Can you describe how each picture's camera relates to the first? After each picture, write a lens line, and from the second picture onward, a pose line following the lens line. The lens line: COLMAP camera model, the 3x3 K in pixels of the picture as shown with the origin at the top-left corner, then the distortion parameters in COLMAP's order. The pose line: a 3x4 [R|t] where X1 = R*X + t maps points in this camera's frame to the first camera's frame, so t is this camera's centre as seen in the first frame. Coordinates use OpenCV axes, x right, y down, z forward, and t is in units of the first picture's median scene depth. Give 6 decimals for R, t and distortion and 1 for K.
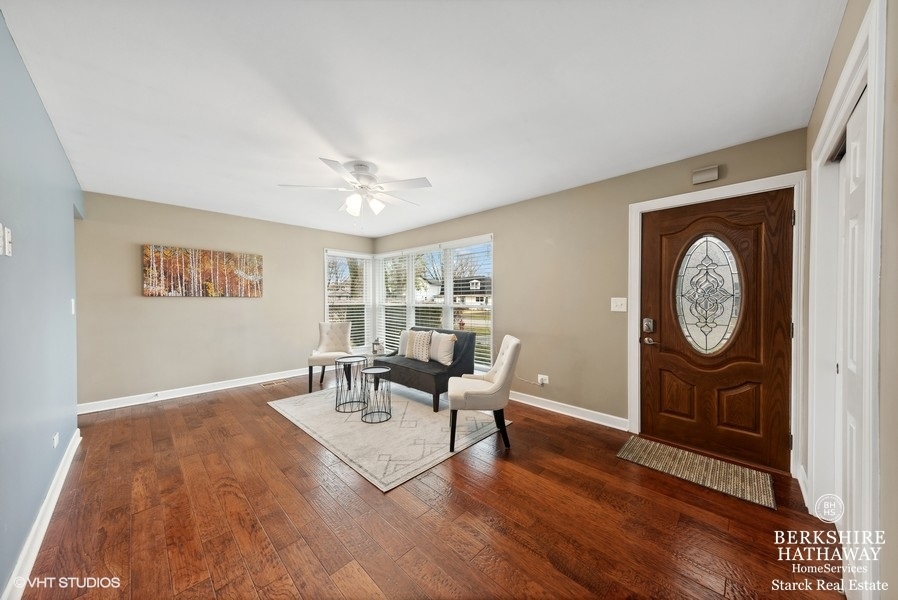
lens RADIAL K [[310.4, 0, 449.0], [0, 310.4, 300.0], [0, 0, 1]] dist [0.002199, 0.000052]
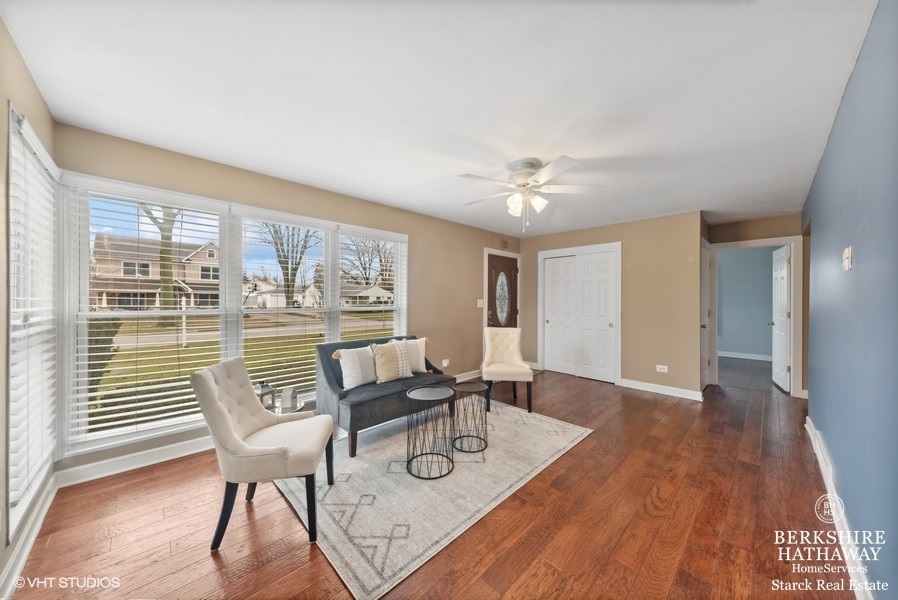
lens RADIAL K [[310.4, 0, 449.0], [0, 310.4, 300.0], [0, 0, 1]] dist [0.002199, 0.000052]
pose [[0.021637, -0.010618, 0.999710, -1.501816], [-0.007232, 0.999916, 0.010776, -0.028212], [-0.999740, -0.007463, 0.021558, 1.452858]]
